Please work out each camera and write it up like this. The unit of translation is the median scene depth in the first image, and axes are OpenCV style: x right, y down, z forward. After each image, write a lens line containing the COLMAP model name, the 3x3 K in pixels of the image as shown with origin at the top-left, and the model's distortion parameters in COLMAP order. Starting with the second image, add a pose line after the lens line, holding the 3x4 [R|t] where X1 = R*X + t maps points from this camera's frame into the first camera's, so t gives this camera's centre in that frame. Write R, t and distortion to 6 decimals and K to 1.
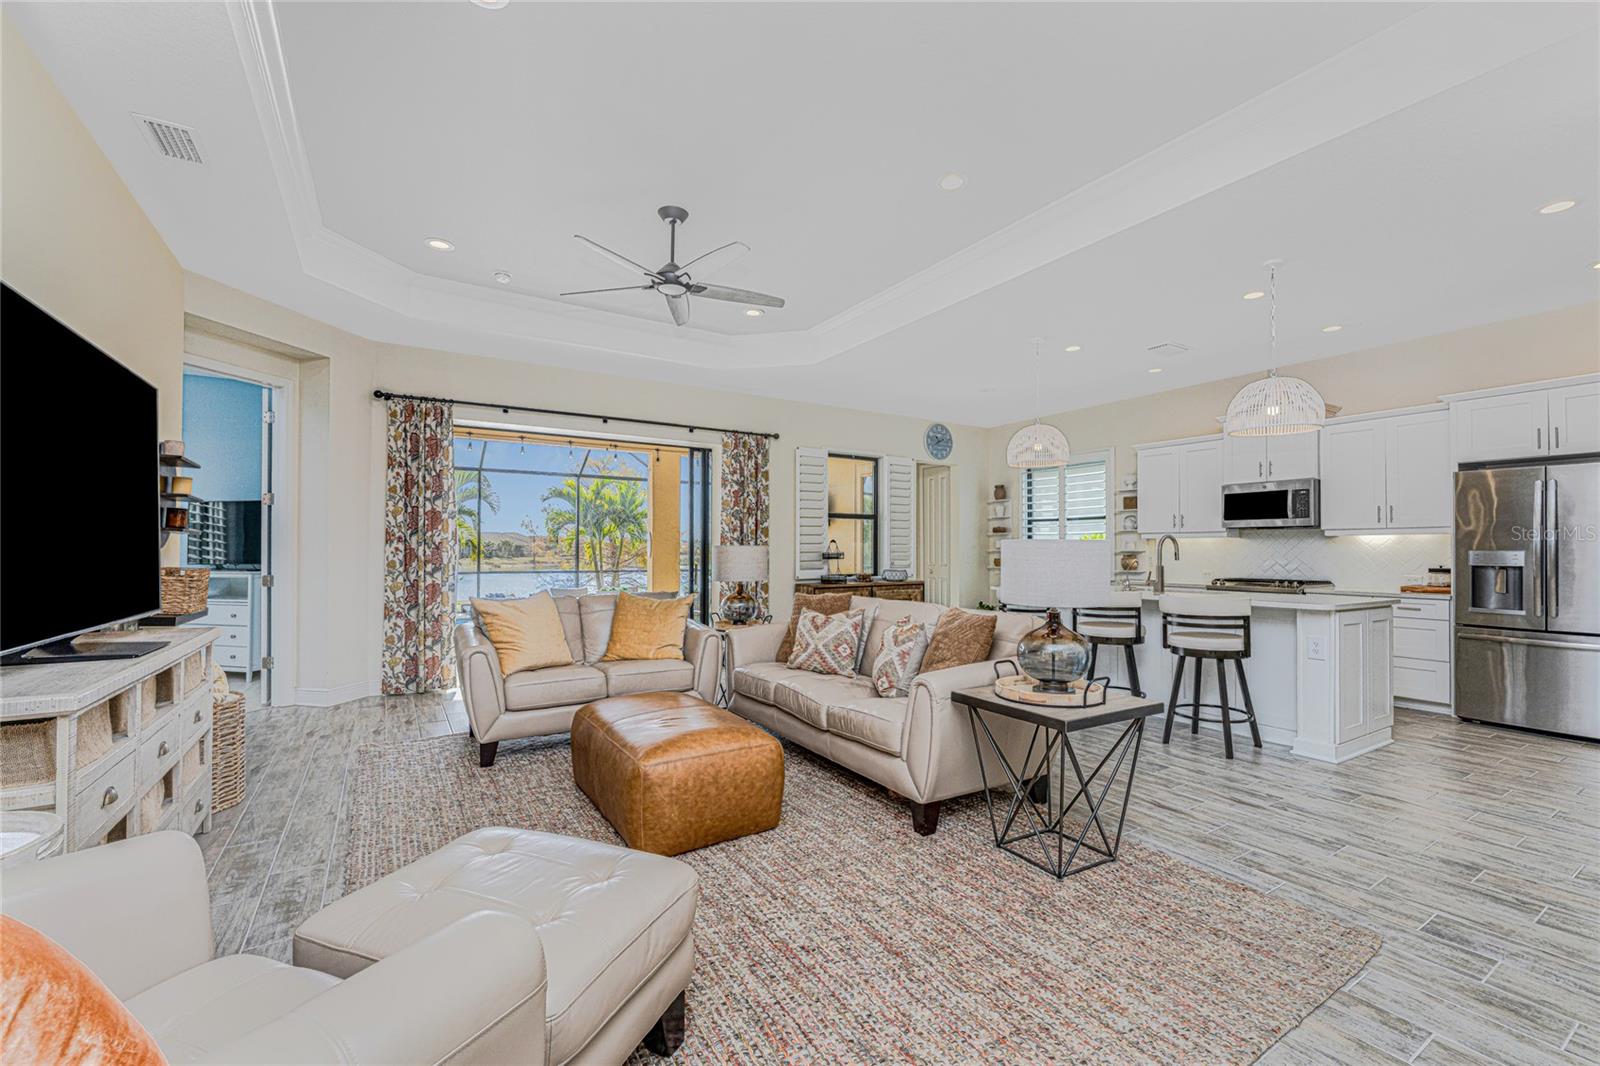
lens RADIAL K [[672.4, 0, 815.9], [0, 672.4, 517.7], [0, 0, 1]] dist [-0.001333, -0.000301]
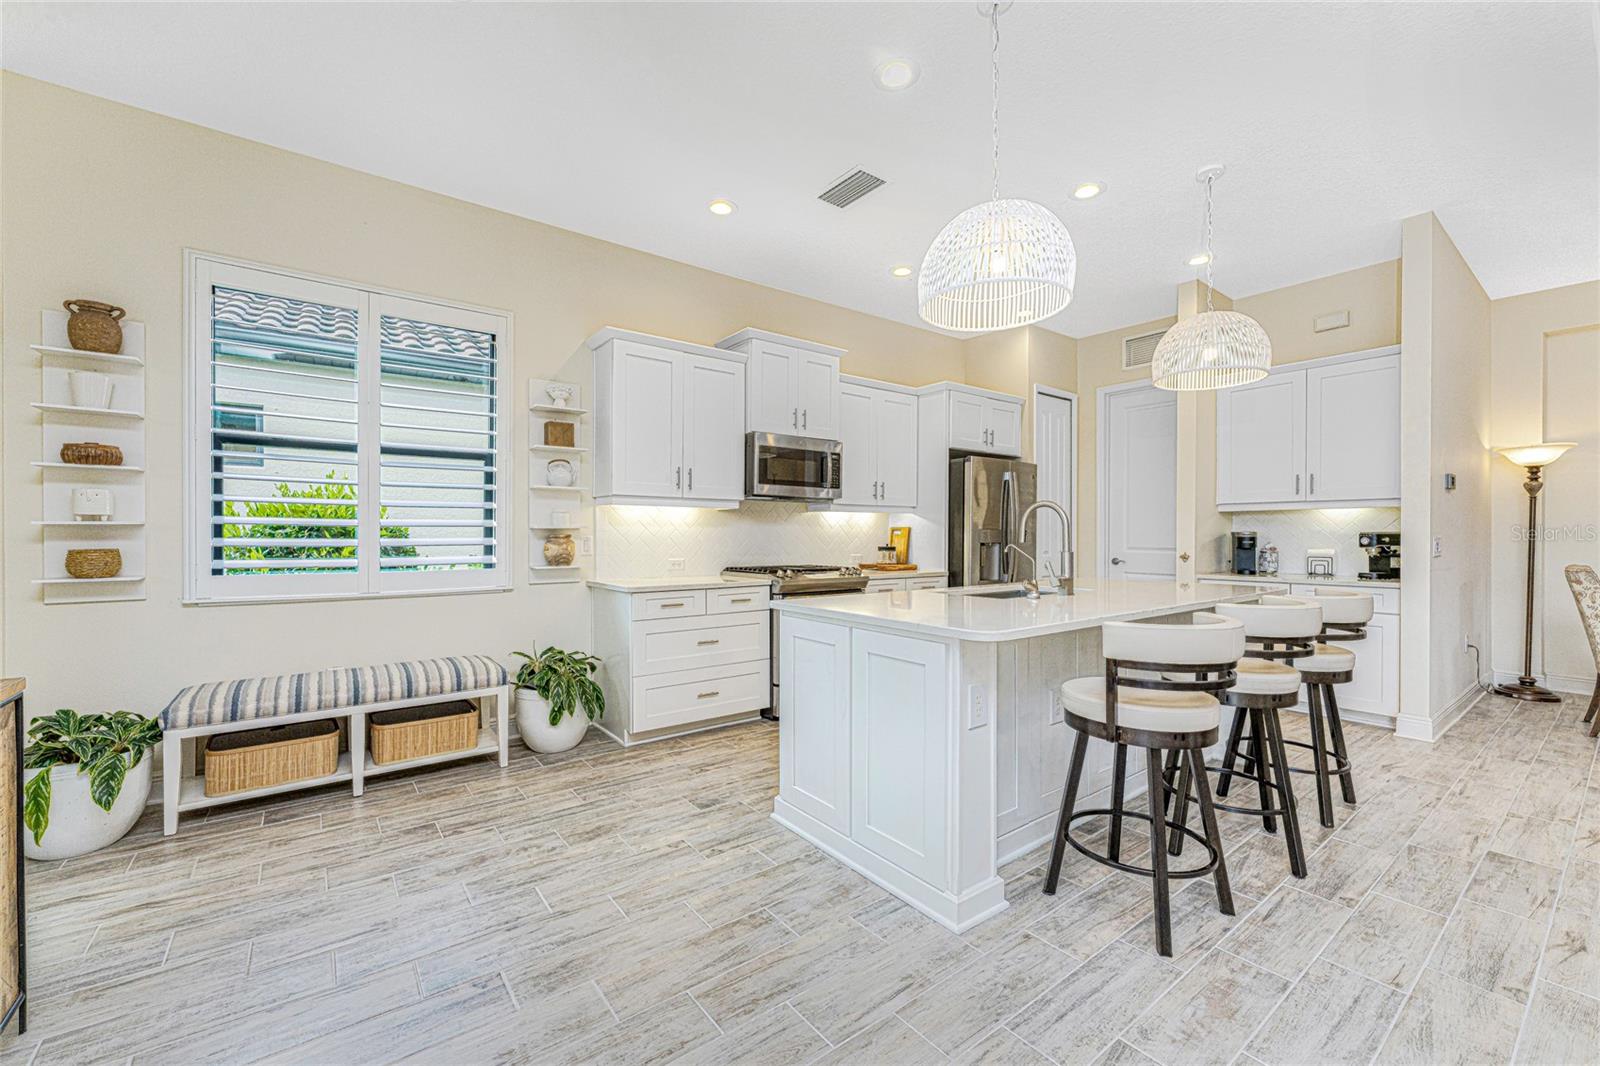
lens RADIAL K [[633.1, 0, 774.7], [0, 633.1, 535.4], [0, 0, 1]] dist [-0.000919, -0.000421]
pose [[-0.055920, -0.005815, 0.998418, -0.040306], [-0.053052, 0.998588, 0.002844, 0.061208], [-0.997025, -0.052809, -0.056150, 1.160314]]
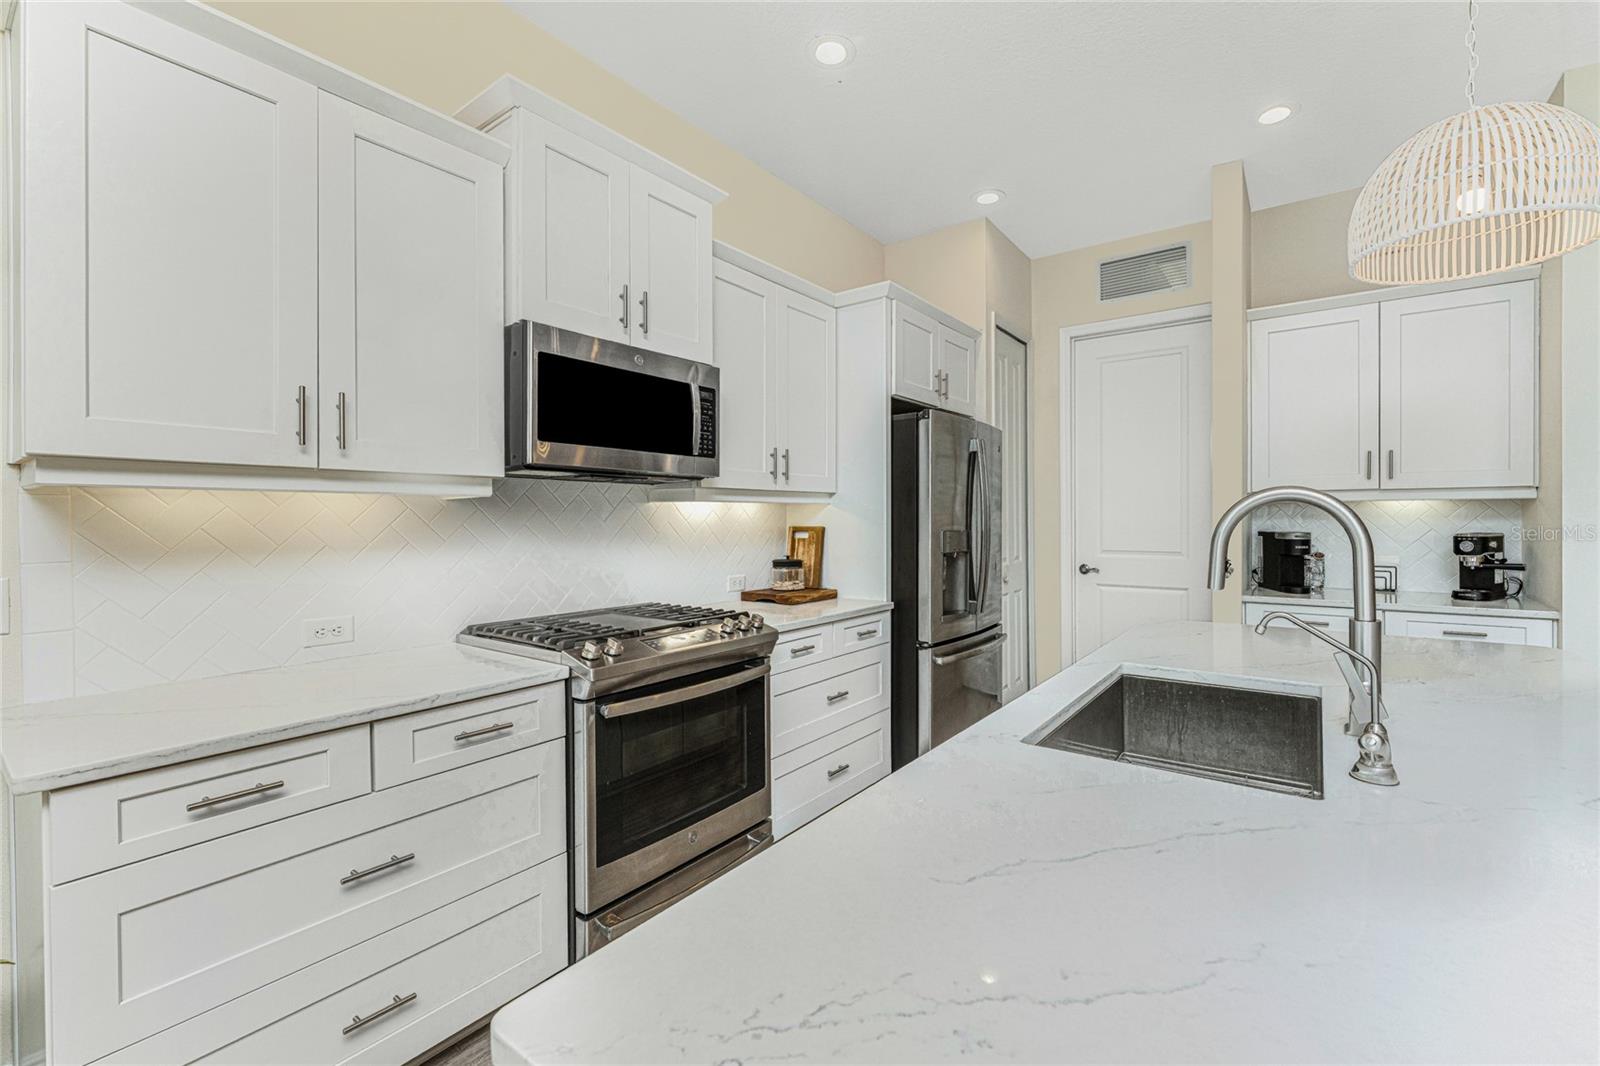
lens RADIAL K [[672.4, 0, 815.9], [0, 672.4, 517.7], [0, 0, 1]] dist [-0.001333, -0.000301]
pose [[-0.356916, -0.002300, 0.934134, 0.323310], [-0.044925, 0.998882, -0.014706, 0.042186], [-0.933055, -0.047215, -0.356621, 1.129529]]
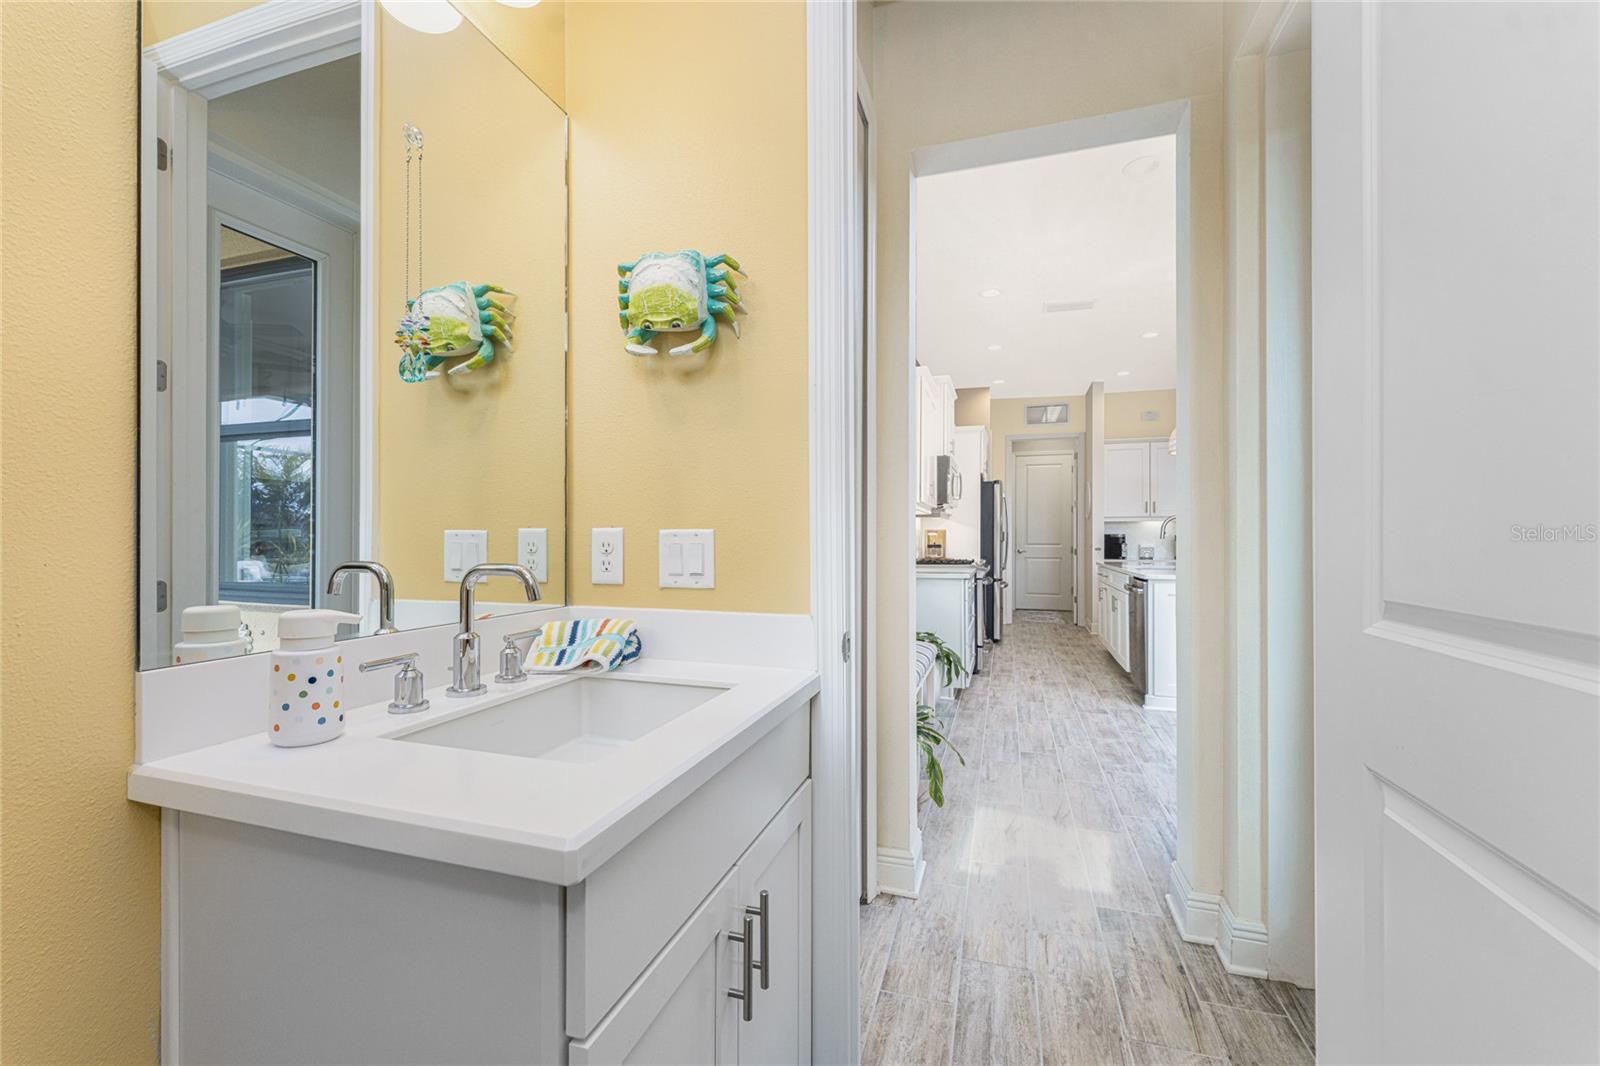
lens RADIAL K [[633.1, 0, 774.7], [0, 633.1, 535.4], [0, 0, 1]] dist [-0.000919, -0.000421]
pose [[-0.601504, -0.000170, 0.798870, 0.089921], [-0.044753, 0.998437, -0.033483, 0.108954], [-0.797615, -0.055892, -0.600571, 1.926880]]
